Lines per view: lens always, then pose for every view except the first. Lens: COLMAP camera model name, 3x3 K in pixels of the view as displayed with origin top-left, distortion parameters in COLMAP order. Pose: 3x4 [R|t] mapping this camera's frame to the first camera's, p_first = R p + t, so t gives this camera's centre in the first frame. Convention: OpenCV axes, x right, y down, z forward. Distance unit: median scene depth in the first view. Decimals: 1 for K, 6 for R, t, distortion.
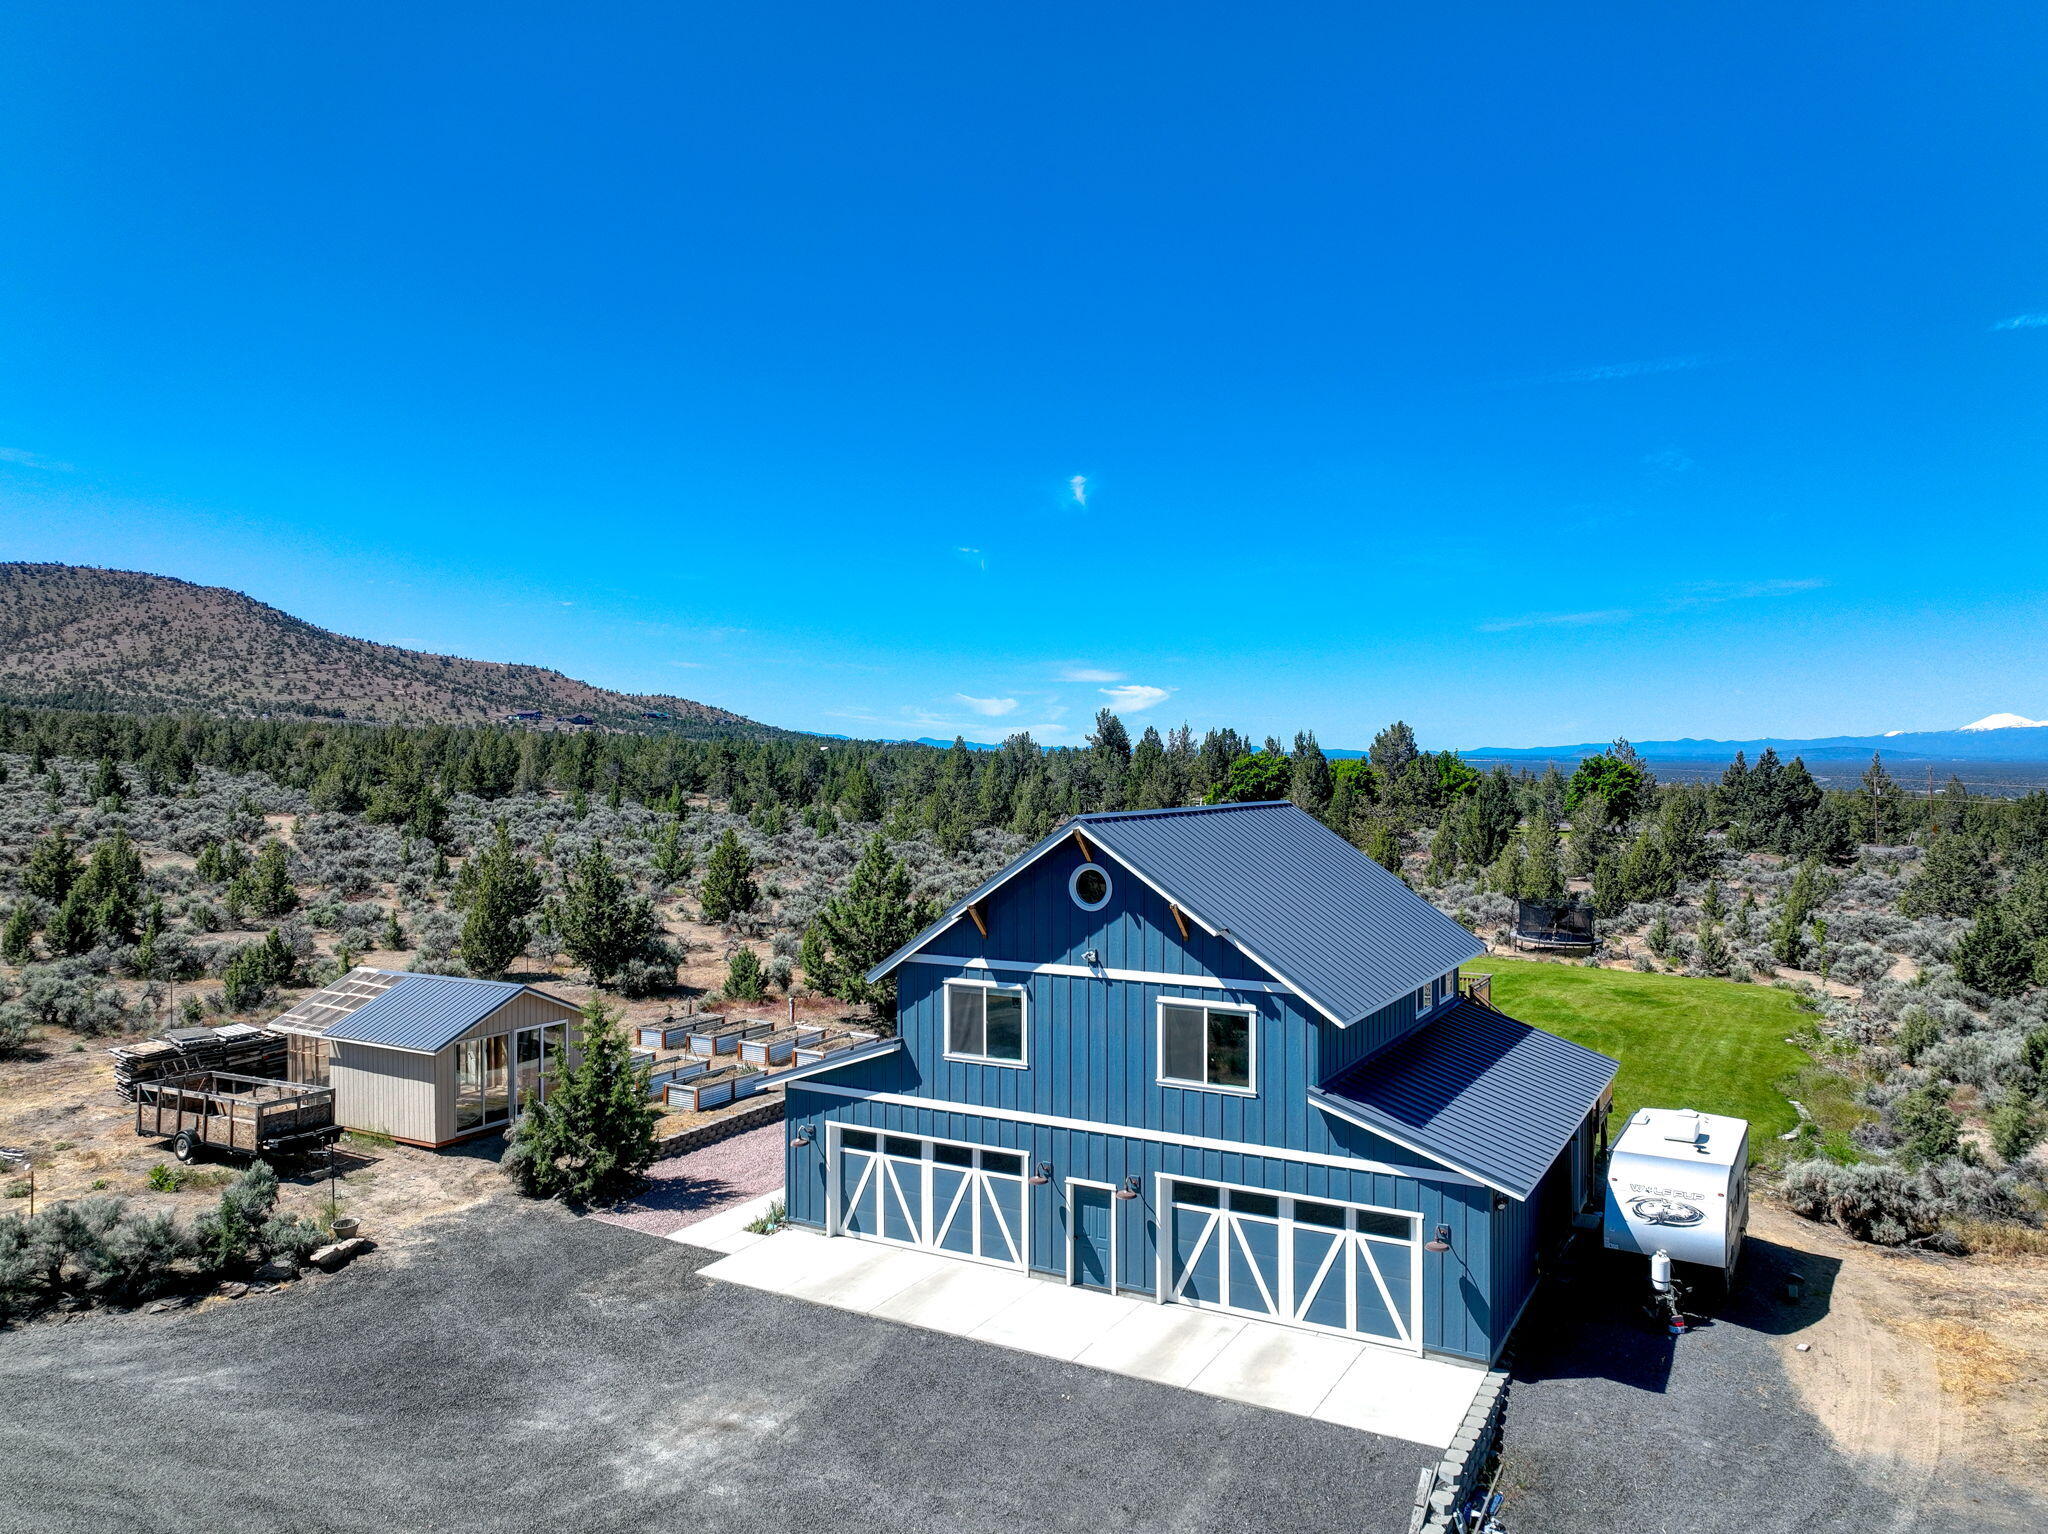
lens RADIAL K [[1440.7, 0, 1024.0], [0, 1440.7, 767.0], [0, 0, 1]] dist [0.008959, -0.001561]
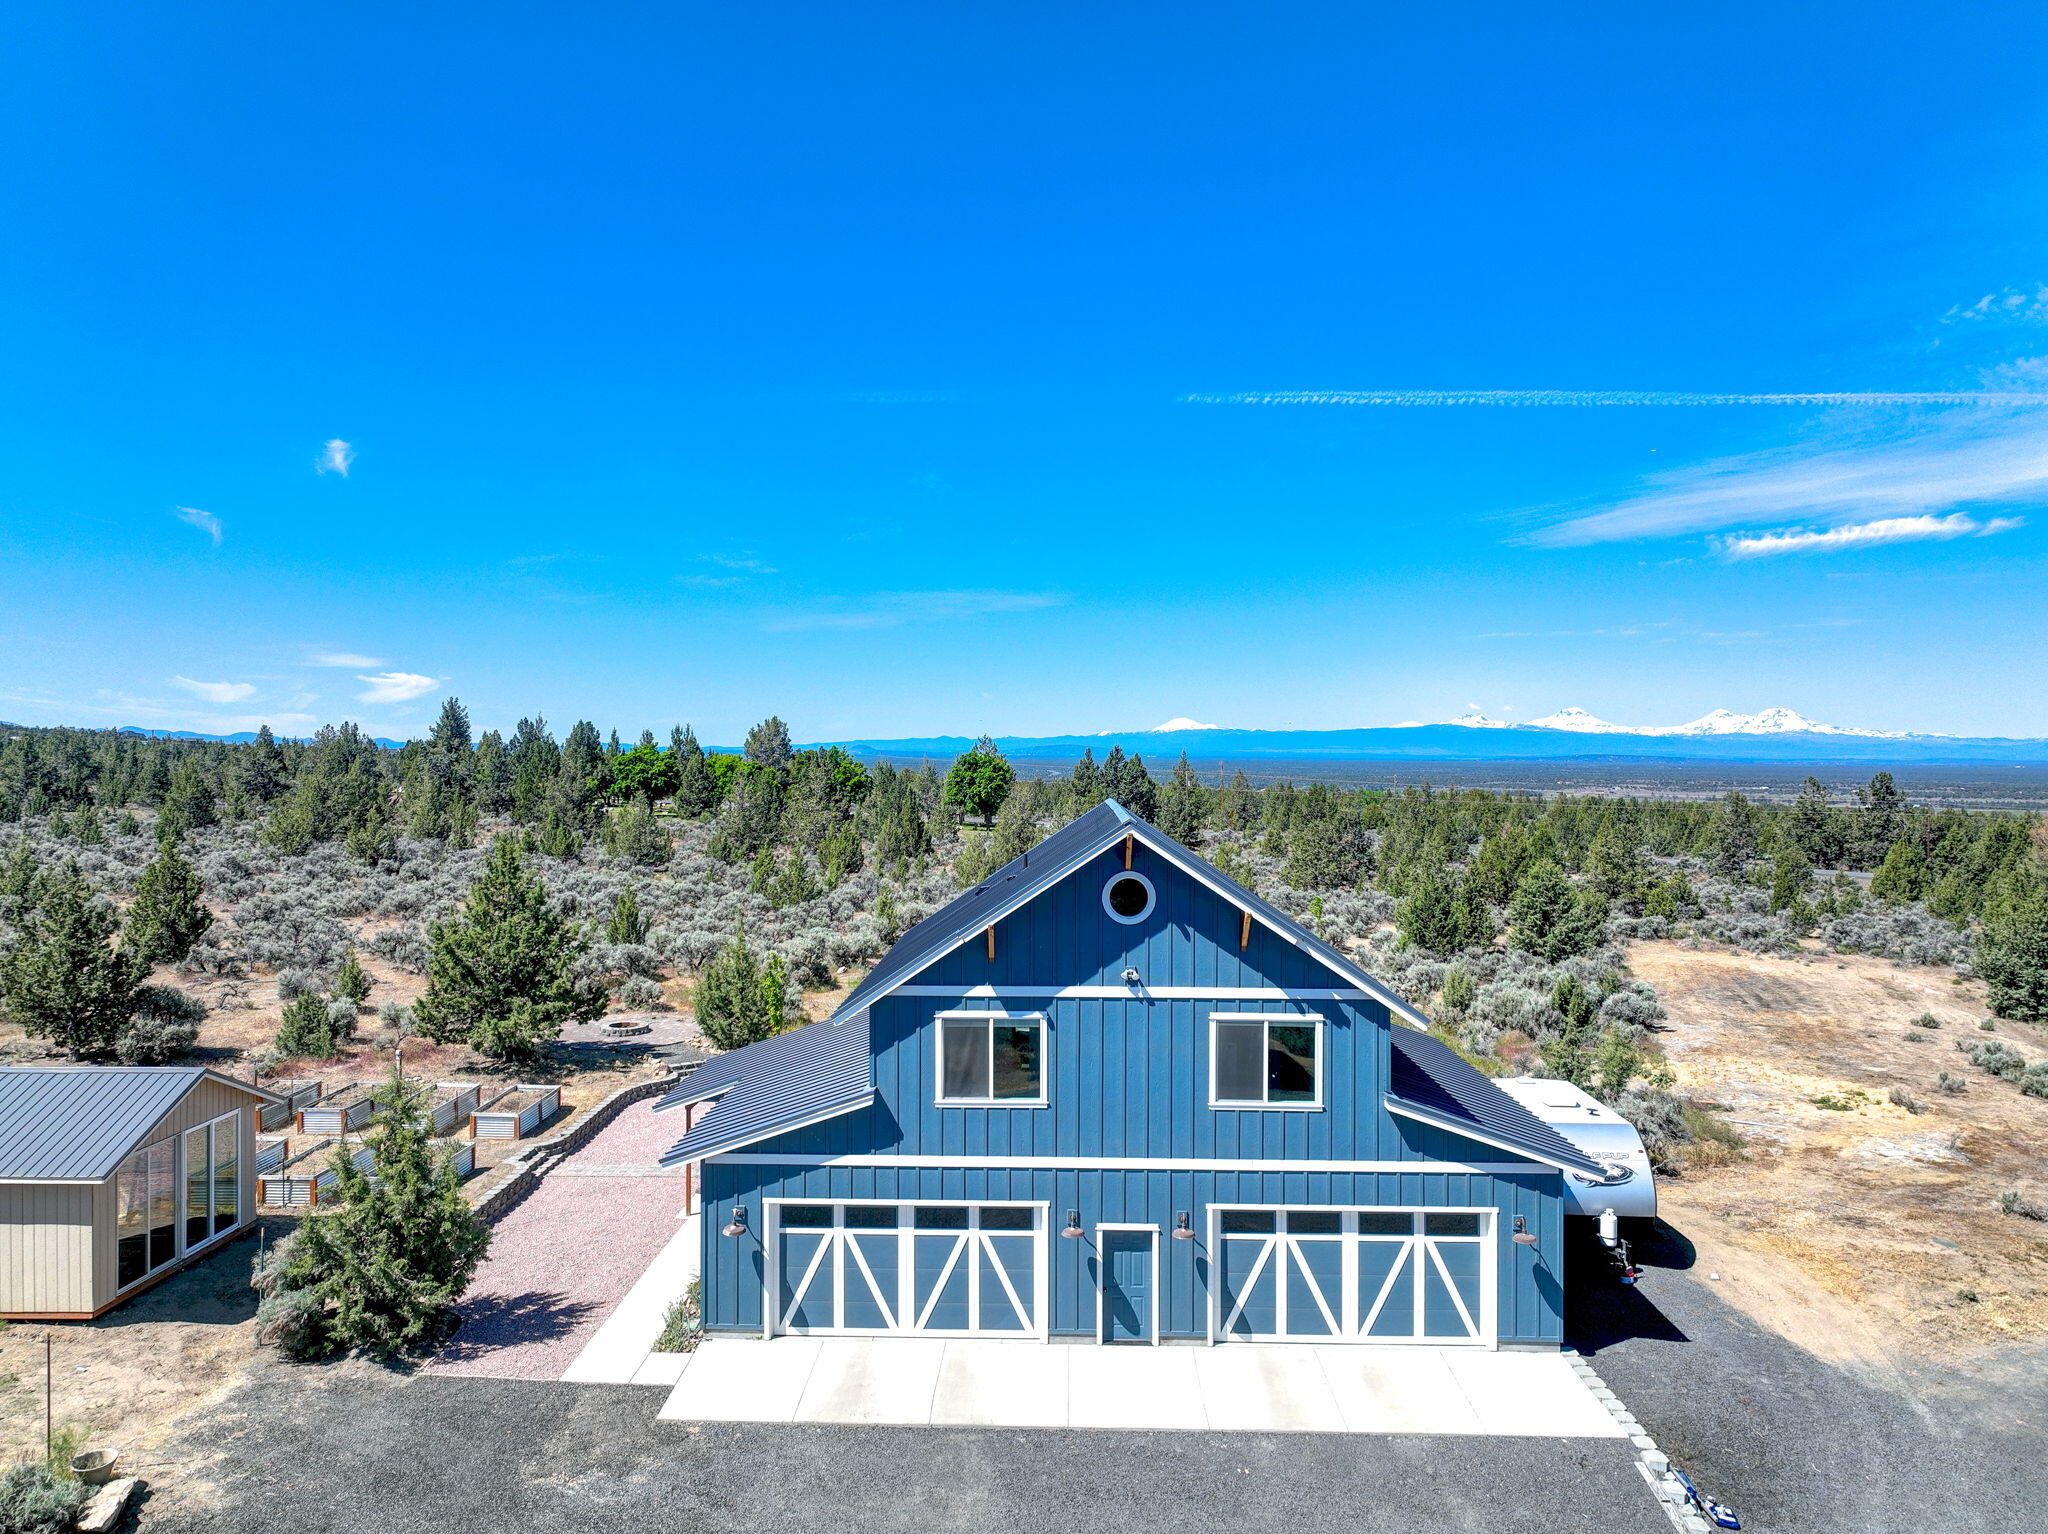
lens RADIAL K [[1429.5, 0, 1024.0], [0, 1429.5, 767.0], [0, 0, 1]] dist [0.005552, 0.004300]
pose [[0.883556, -0.001047, 0.468324, -0.419018], [-0.000745, 0.999993, 0.003642, -0.001376], [-0.468325, -0.003567, 0.883549, 0.236688]]
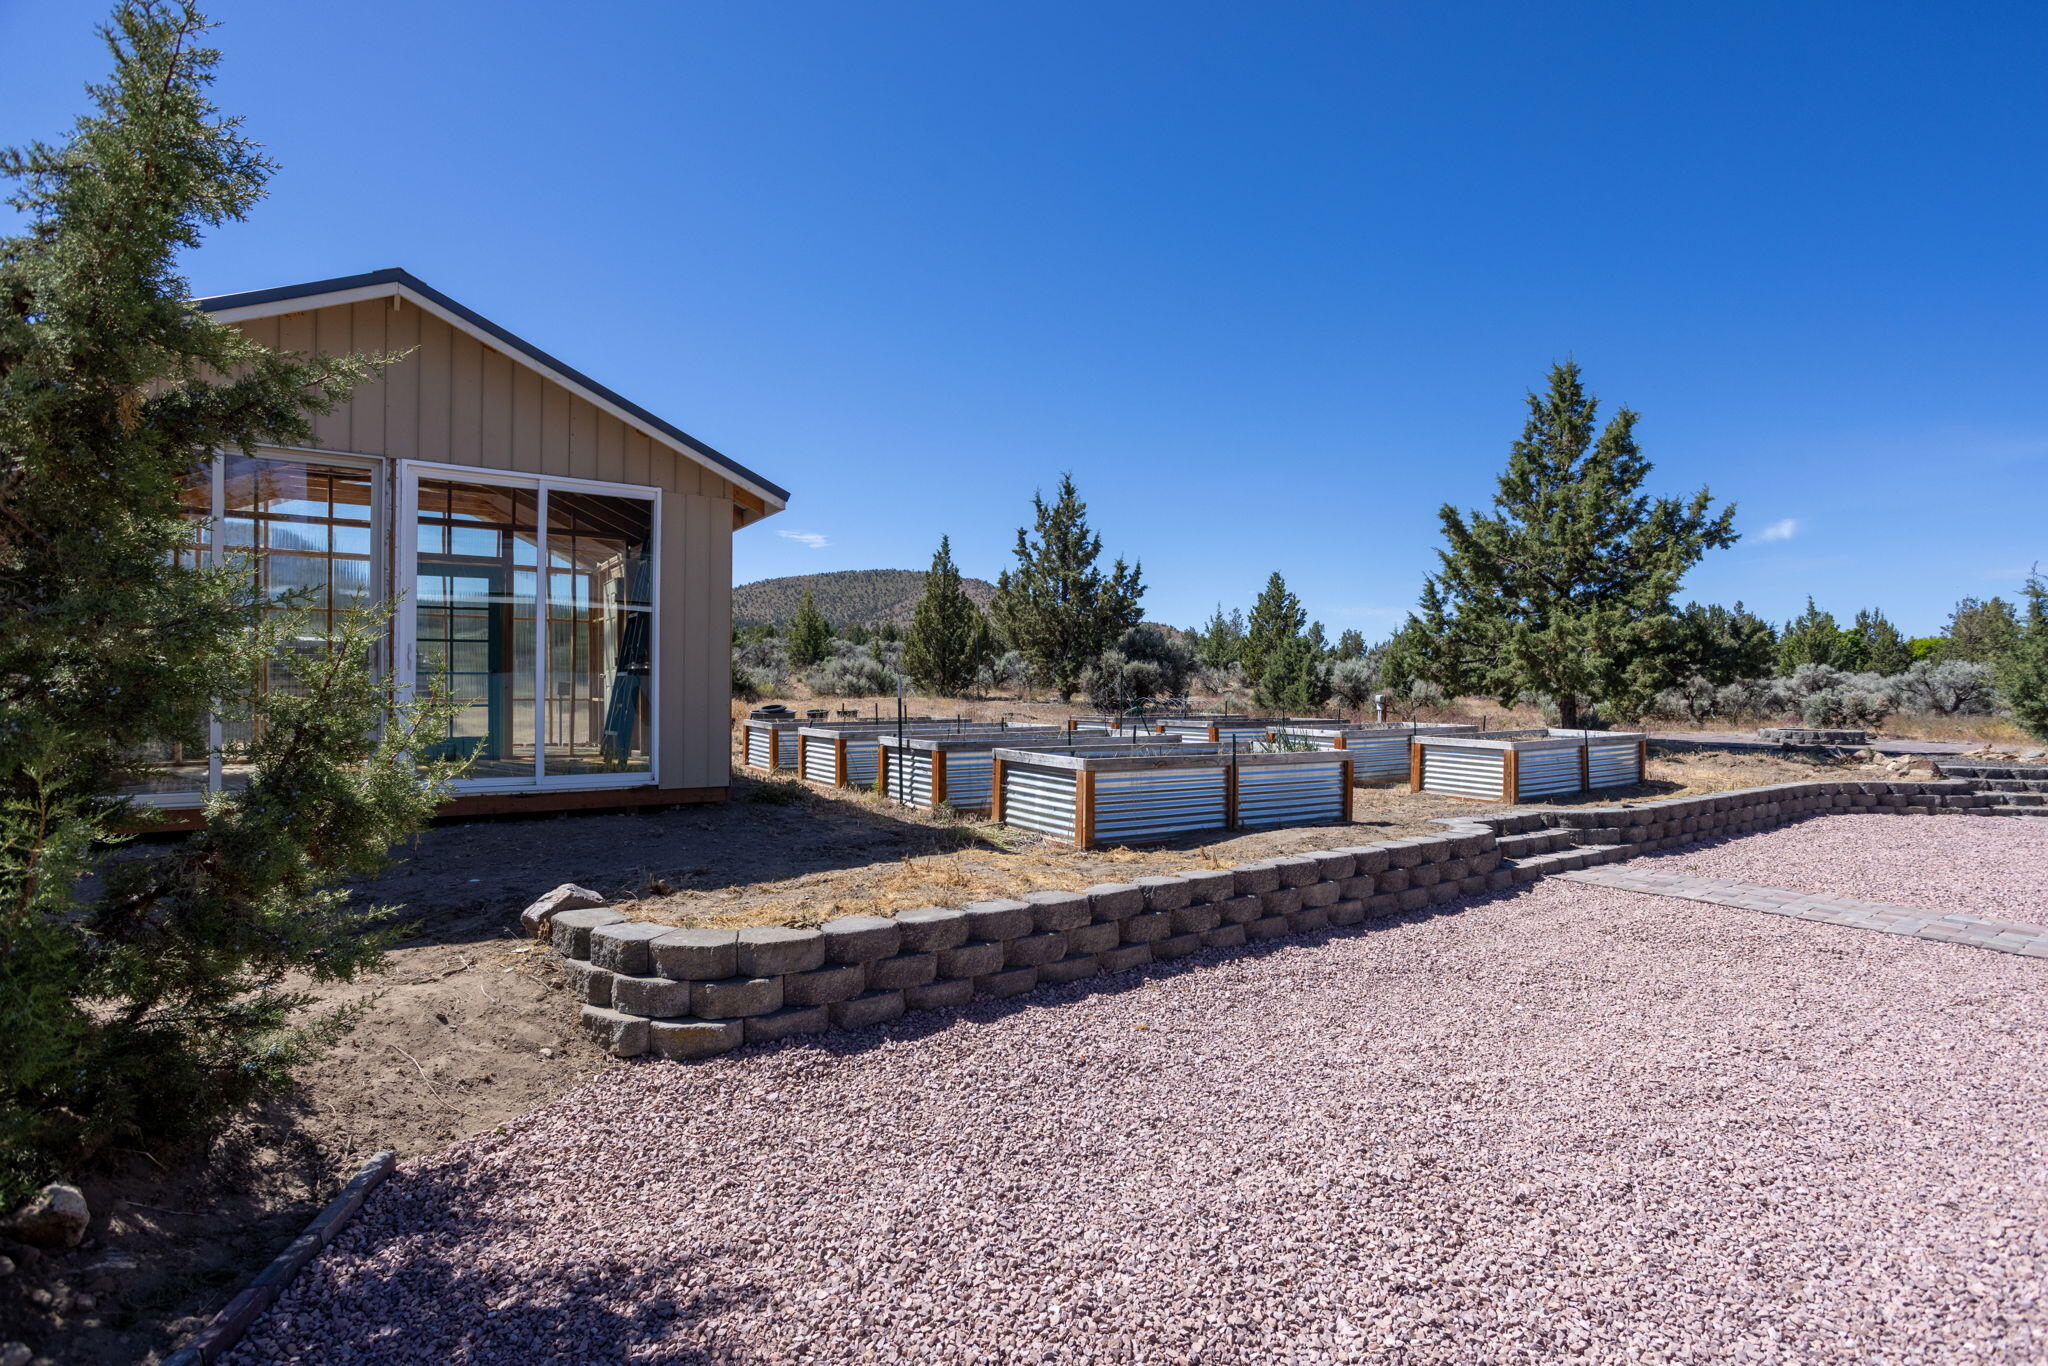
lens RADIAL K [[988.1, 0, 1024.0], [0, 988.1, 683.0], [0, 0, 1]] dist [-0.027275, 0.000019]
pose [[0.895648, -0.000297, -0.444764, -0.220472], [-0.003258, 0.999969, -0.007230, 0.295303], [0.444752, 0.007925, 0.895618, 1.172389]]
